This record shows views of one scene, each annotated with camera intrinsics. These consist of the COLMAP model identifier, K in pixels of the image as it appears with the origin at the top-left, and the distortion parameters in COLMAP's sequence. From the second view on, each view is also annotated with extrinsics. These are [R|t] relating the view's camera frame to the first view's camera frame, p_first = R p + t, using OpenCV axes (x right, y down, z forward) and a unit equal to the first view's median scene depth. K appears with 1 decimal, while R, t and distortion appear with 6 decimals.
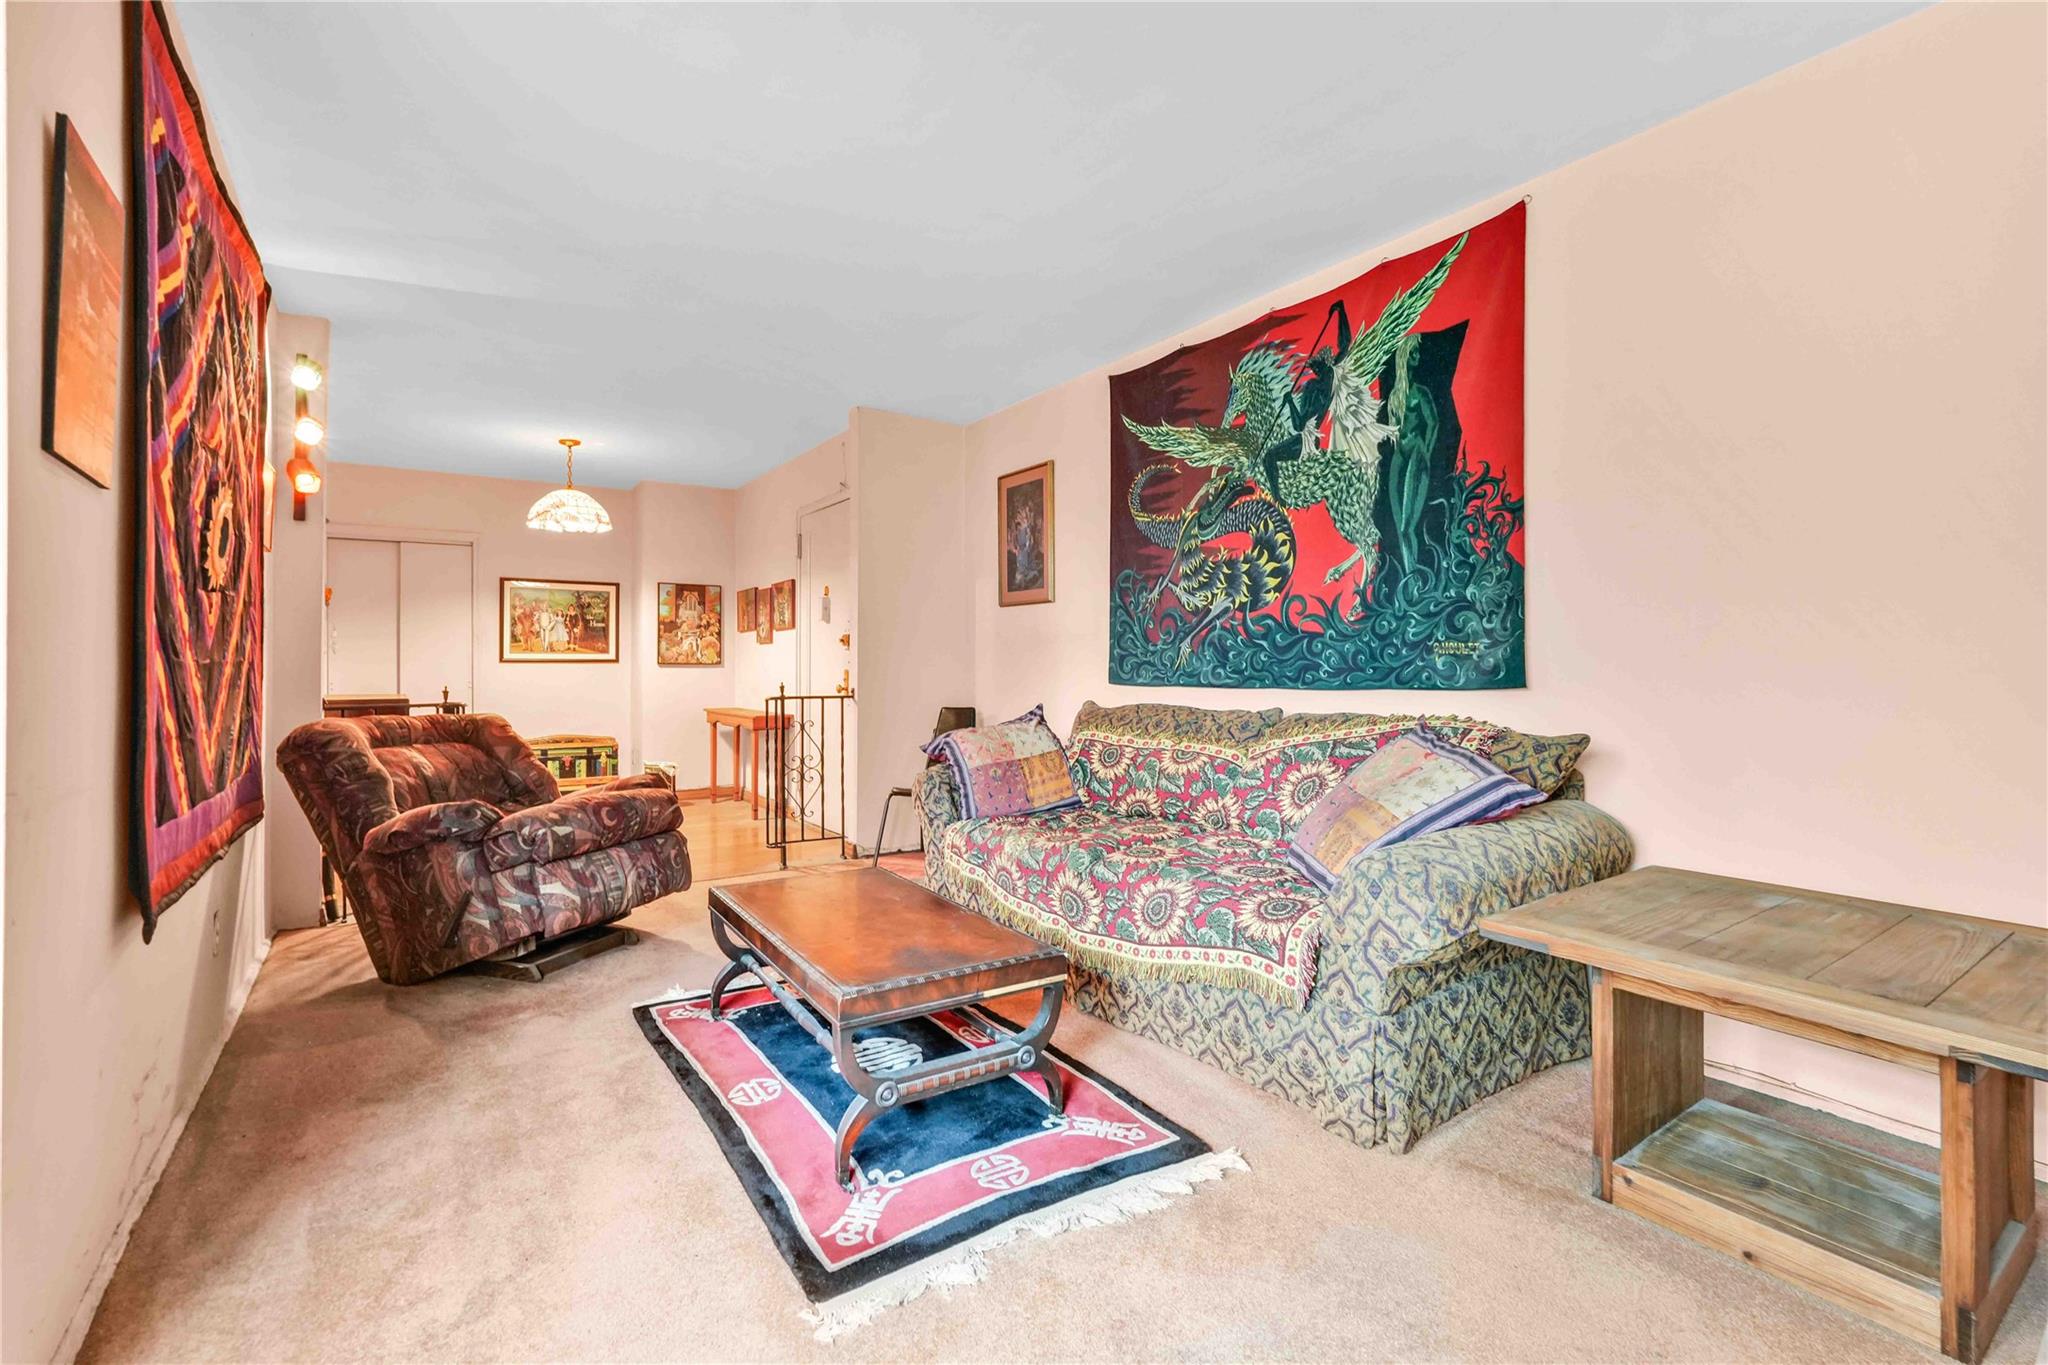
lens RADIAL K [[915.4, 0, 1026.8], [0, 915.4, 659.0], [0, 0, 1]] dist [-0.016646, 0.008150]
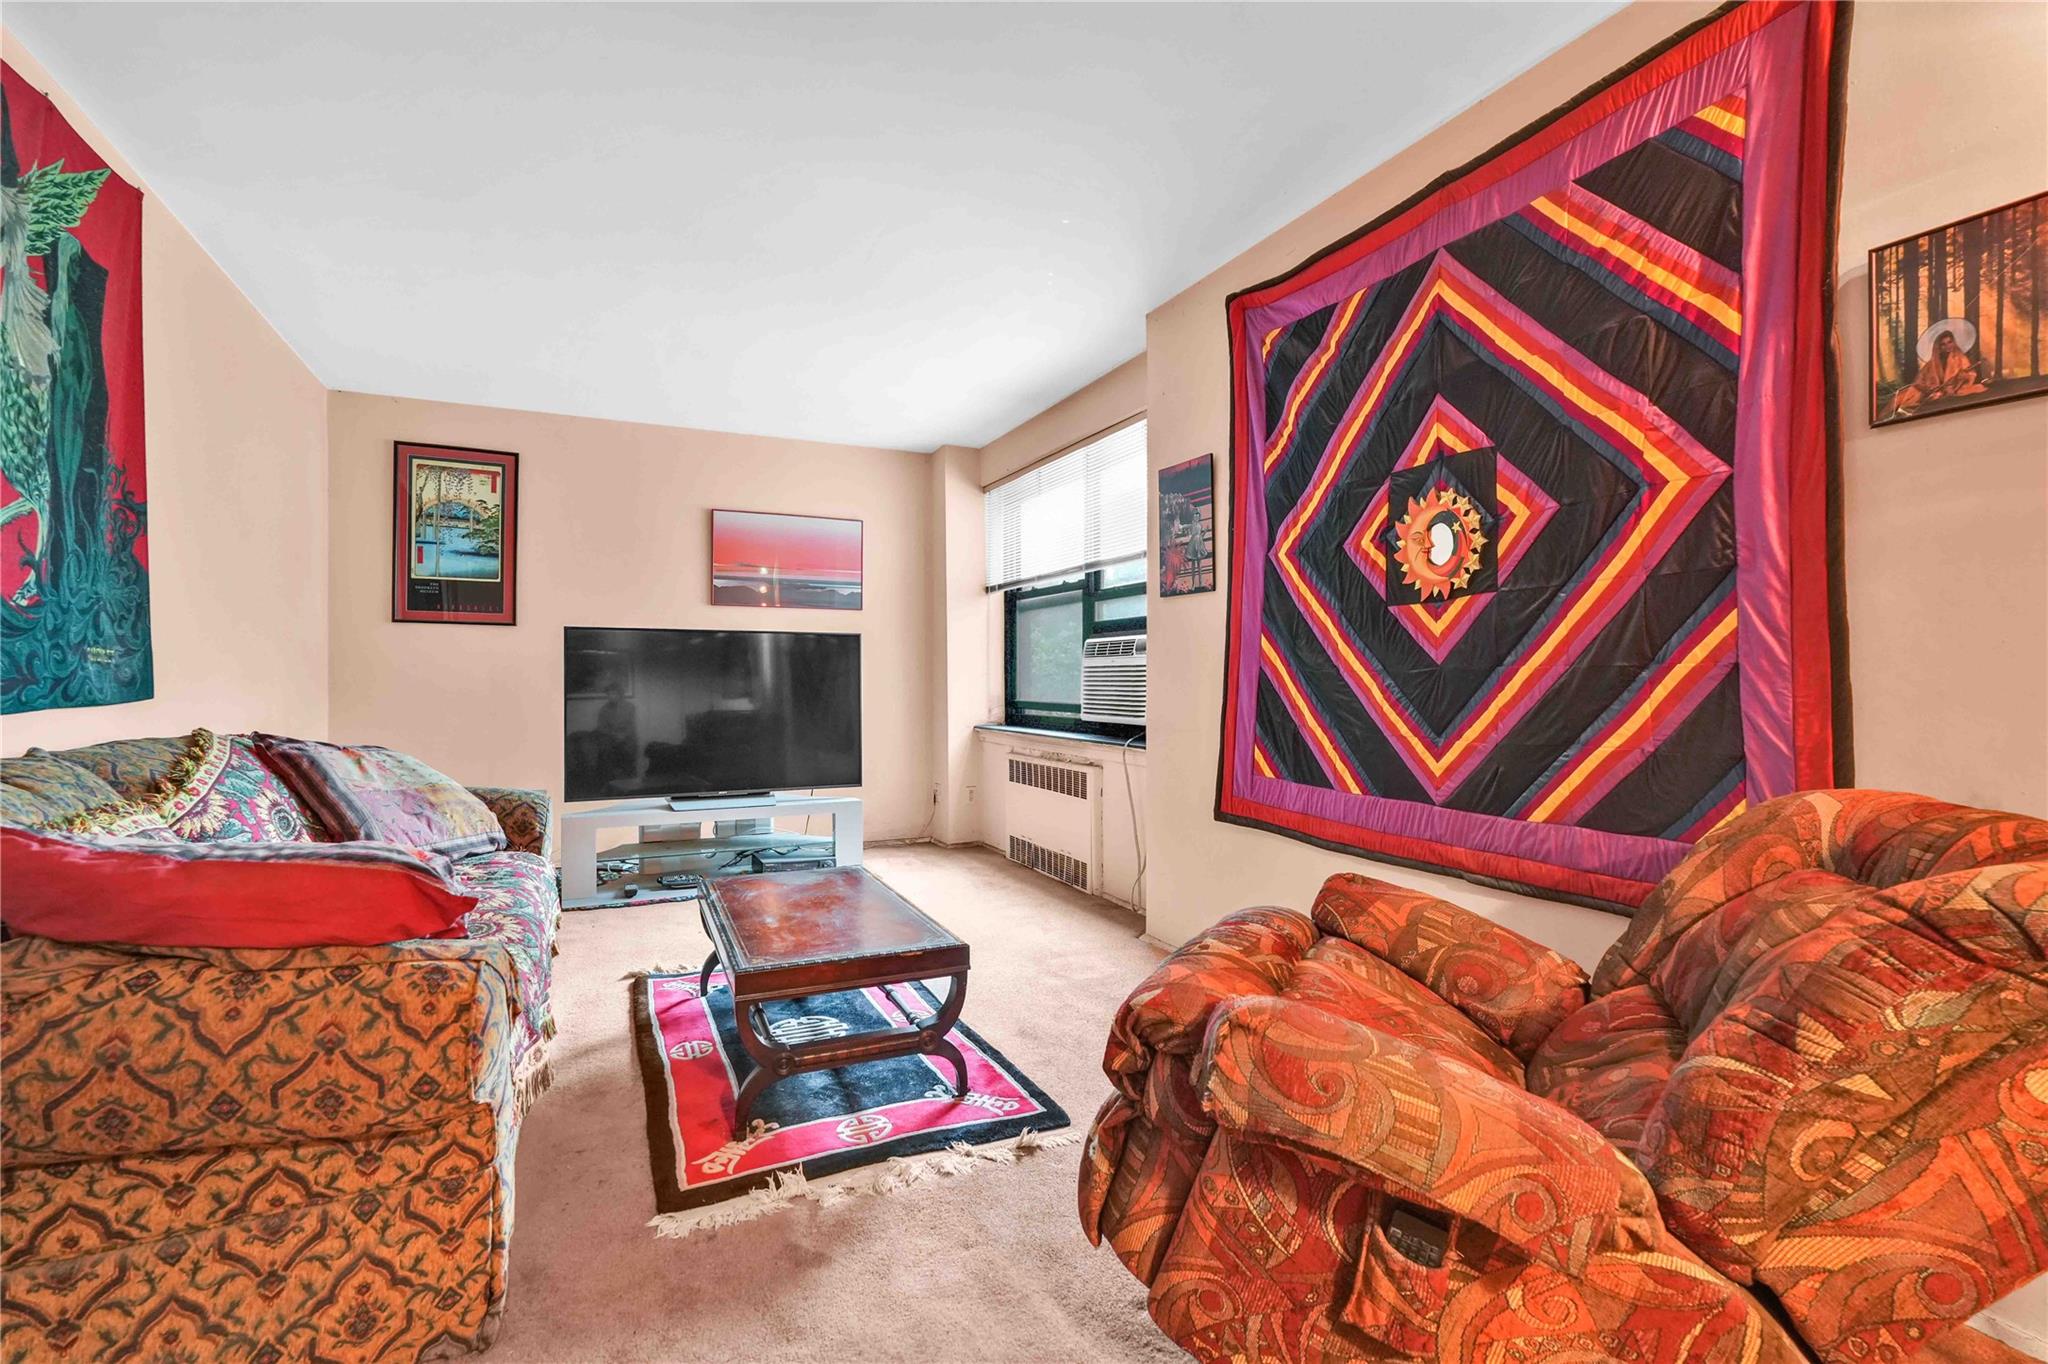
lens RADIAL K [[915.4, 0, 1028.3], [0, 915.4, 684.0], [0, 0, 1]] dist [-0.016646, 0.008150]
pose [[-0.988670, 0.002032, 0.150089, -0.373540], [0.001596, 0.999994, -0.003024, 0.013923], [-0.150095, -0.002750, -0.988668, 1.285918]]
